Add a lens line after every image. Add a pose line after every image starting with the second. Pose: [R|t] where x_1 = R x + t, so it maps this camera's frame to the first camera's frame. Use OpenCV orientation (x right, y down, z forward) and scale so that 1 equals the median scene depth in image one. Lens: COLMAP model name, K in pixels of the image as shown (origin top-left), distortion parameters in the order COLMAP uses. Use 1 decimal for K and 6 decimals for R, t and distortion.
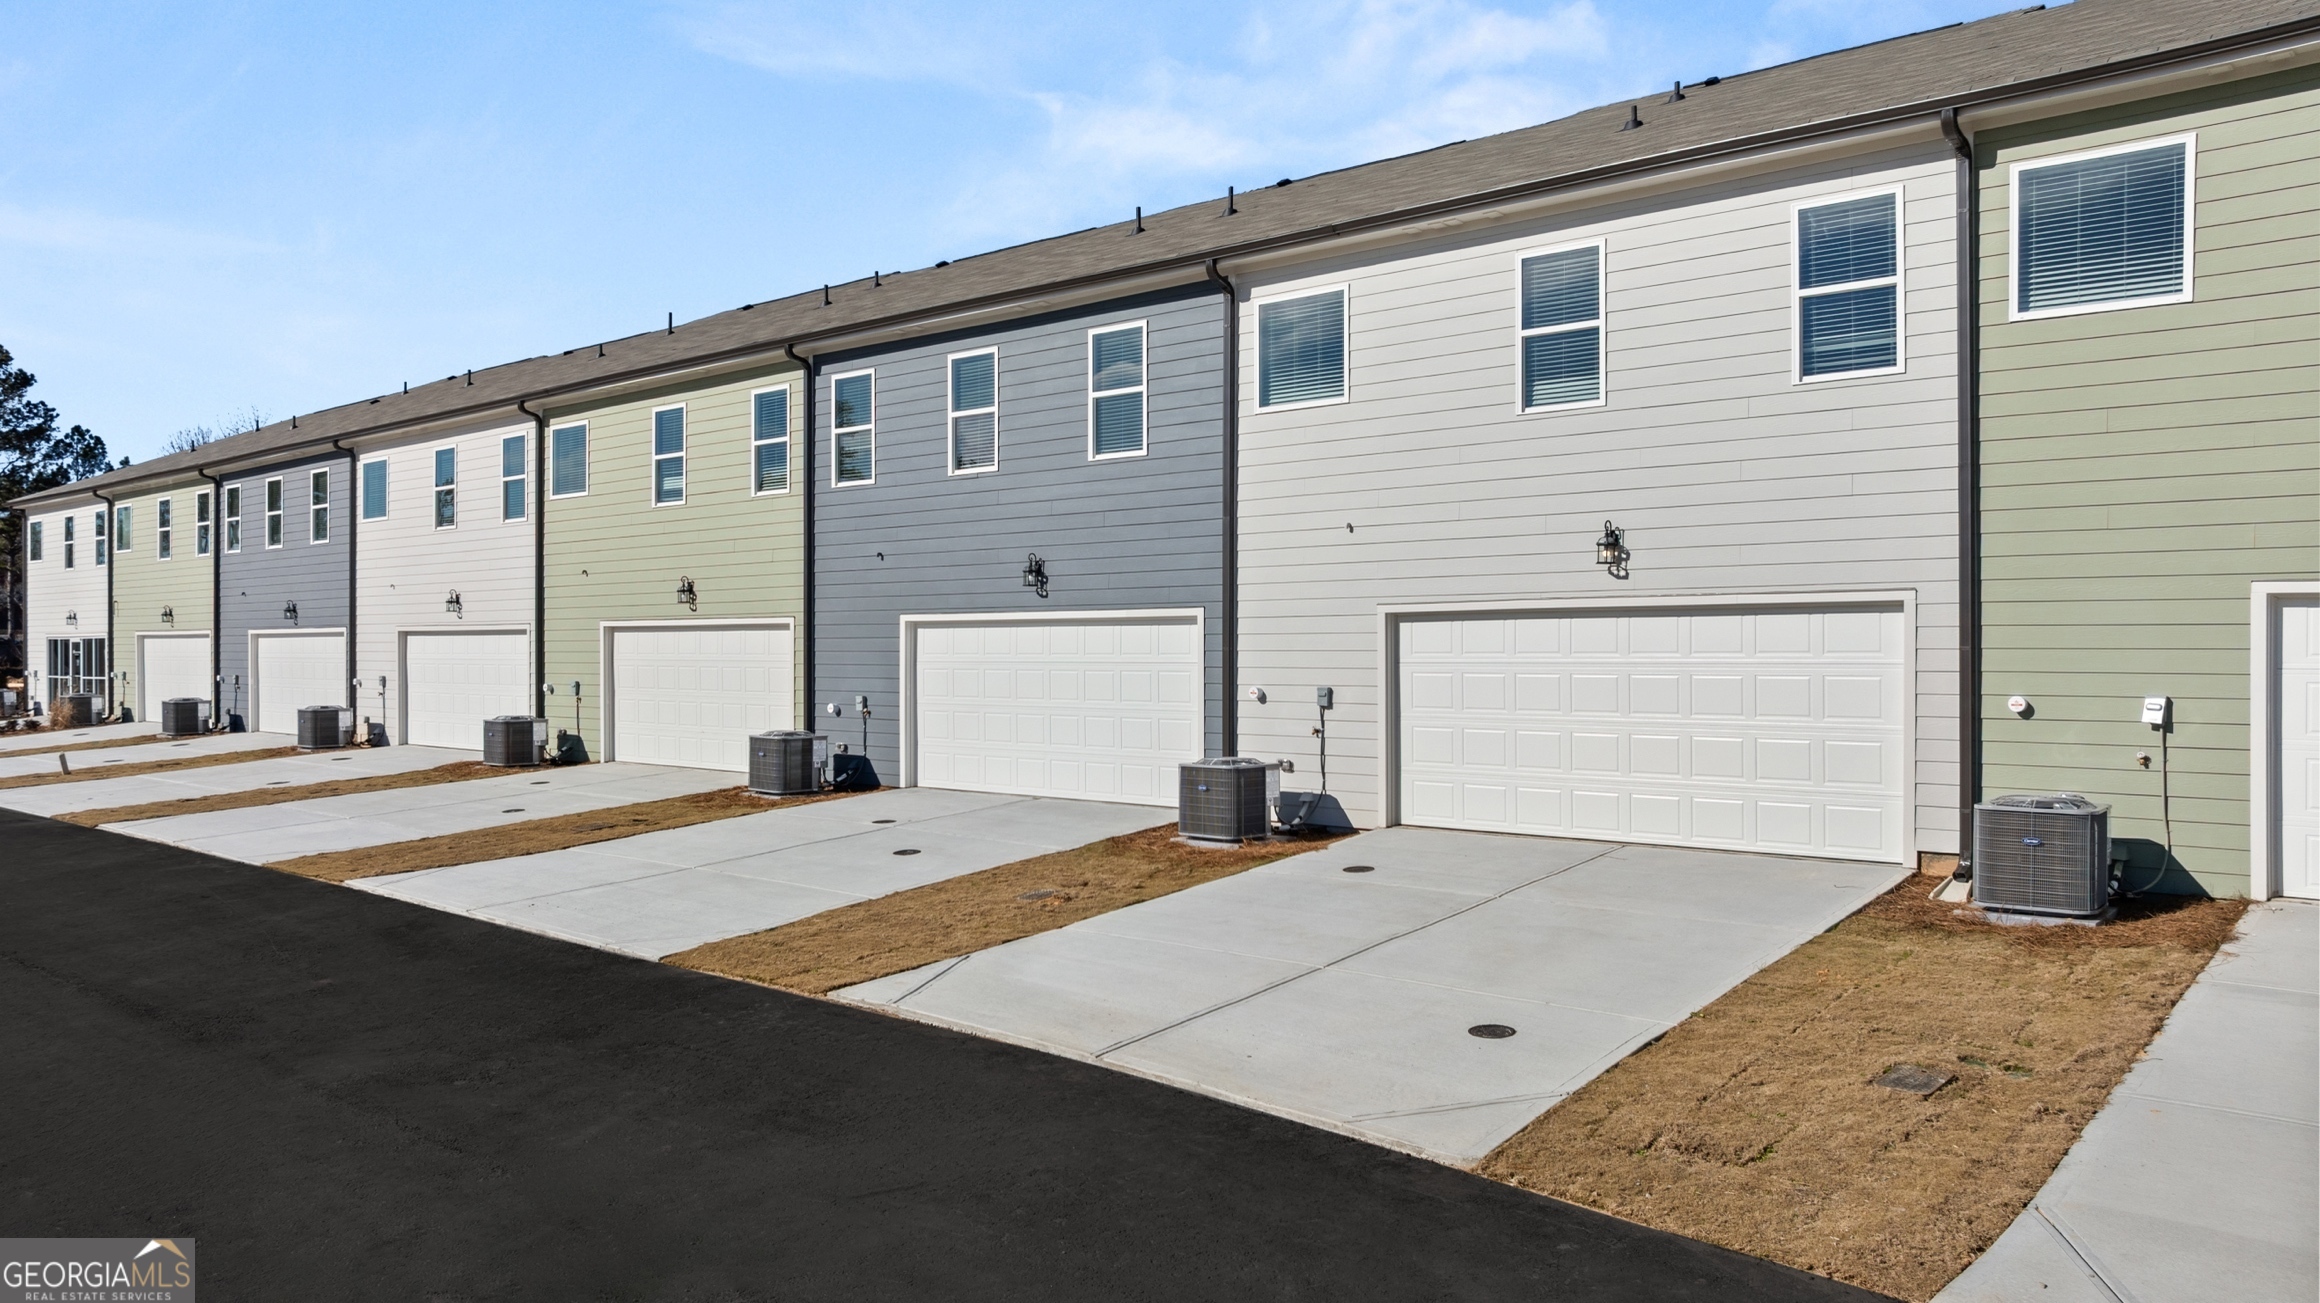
lens RADIAL K [[1599.4, 0, 1152.7], [0, 1599.4, 664.7], [0, 0, 1]] dist [-0.037978, 0.034751]
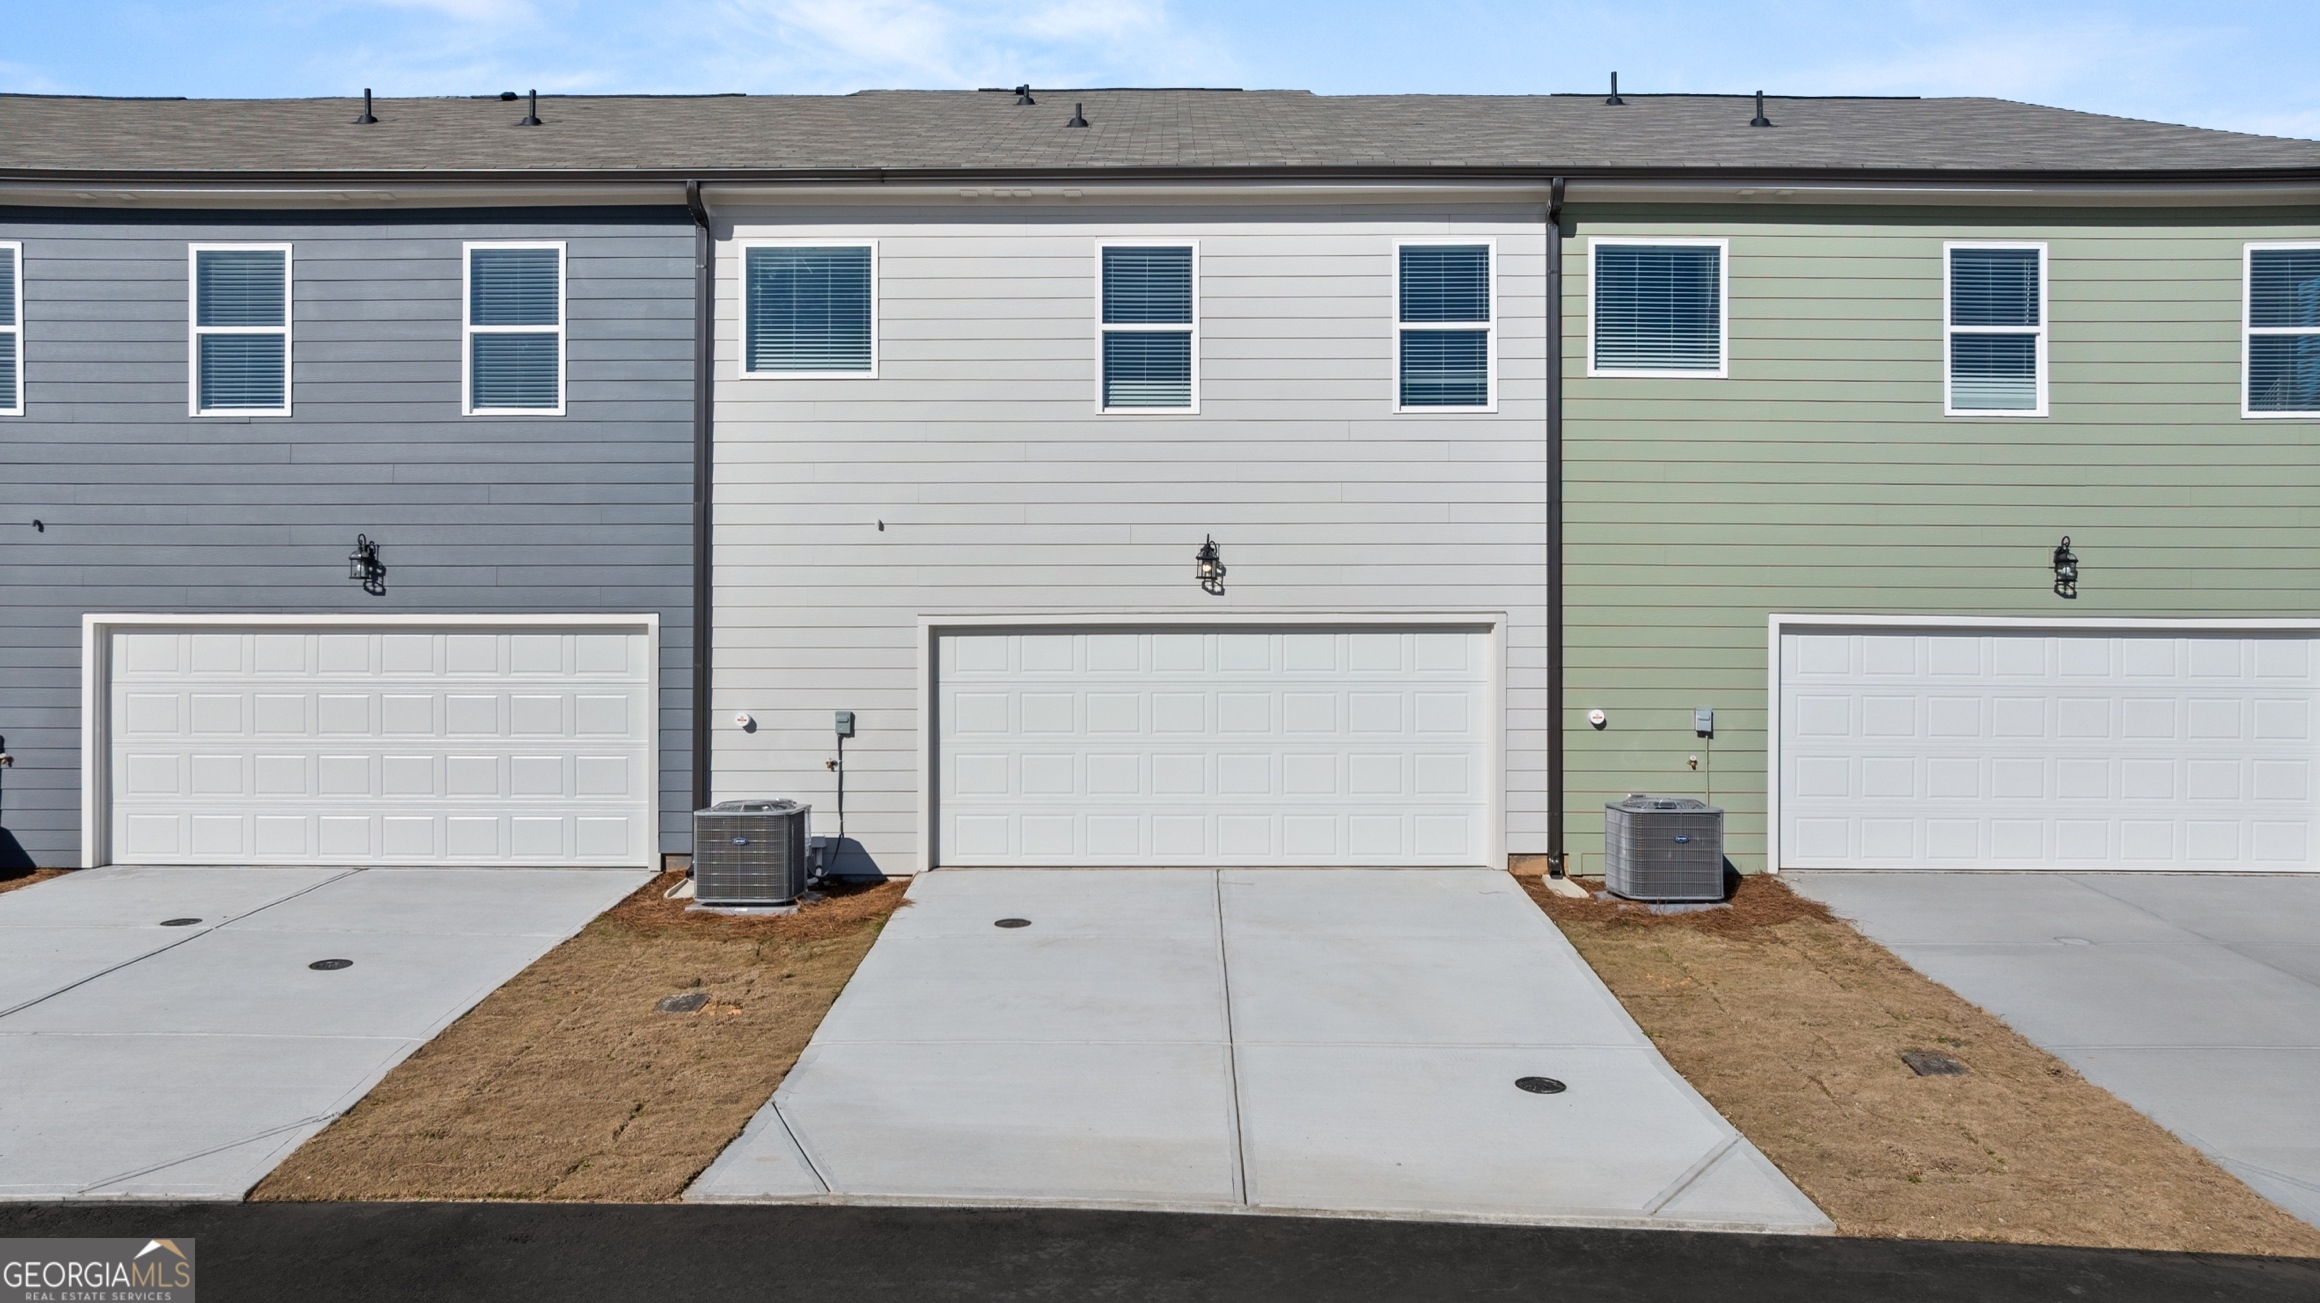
lens RADIAL K [[1599.4, 0, 1153.3], [0, 1599.4, 658.8], [0, 0, 1]] dist [-0.037978, 0.034751]
pose [[0.764182, 0.007538, 0.644957, -0.269043], [0.003612, 0.999866, -0.015965, 0.000185], [-0.644991, 0.014530, 0.764052, 0.217081]]
